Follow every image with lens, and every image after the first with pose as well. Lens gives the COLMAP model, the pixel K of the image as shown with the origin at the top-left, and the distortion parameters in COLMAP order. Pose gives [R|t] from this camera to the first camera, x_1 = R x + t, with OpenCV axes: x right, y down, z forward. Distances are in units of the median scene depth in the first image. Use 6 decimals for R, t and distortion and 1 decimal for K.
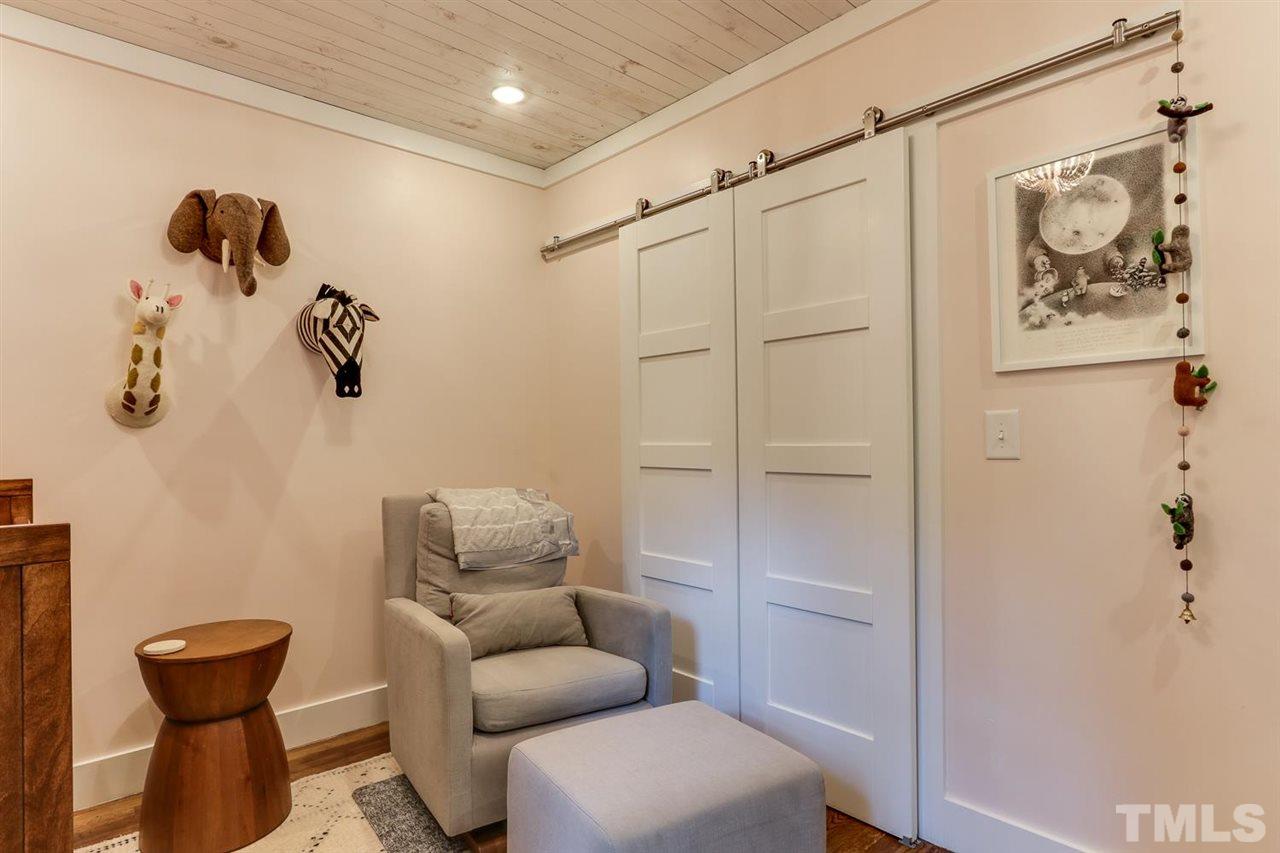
lens RADIAL K [[681.9, 0, 616.2], [0, 681.9, 438.1], [0, 0, 1]] dist [0.001093, -0.001178]
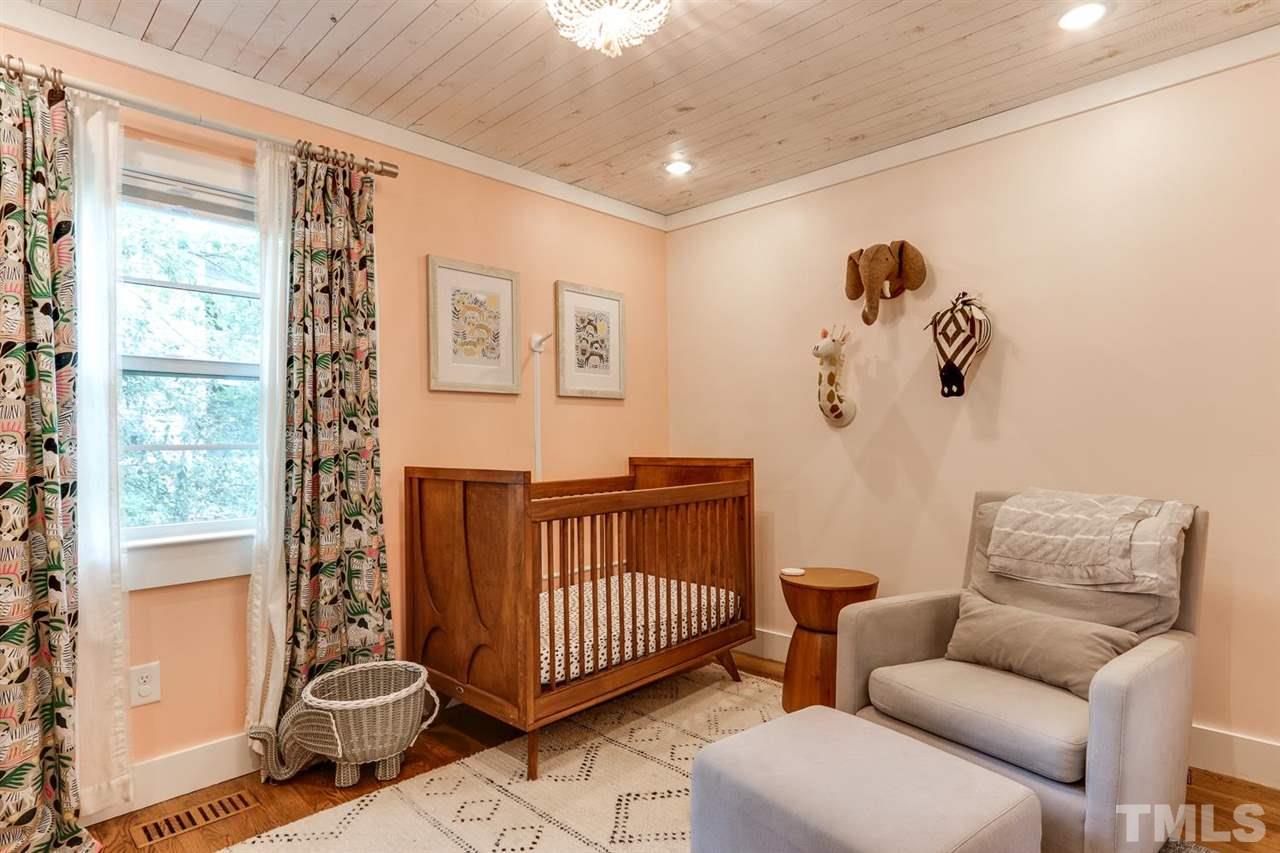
lens RADIAL K [[681.9, 0, 616.3], [0, 681.9, 440.6], [0, 0, 1]] dist [0.001093, -0.001178]
pose [[0.064138, 0.007399, -0.997914, 0.676427], [0.008055, 0.999936, 0.007931, -0.003051], [0.997909, -0.008547, 0.064074, 0.410137]]
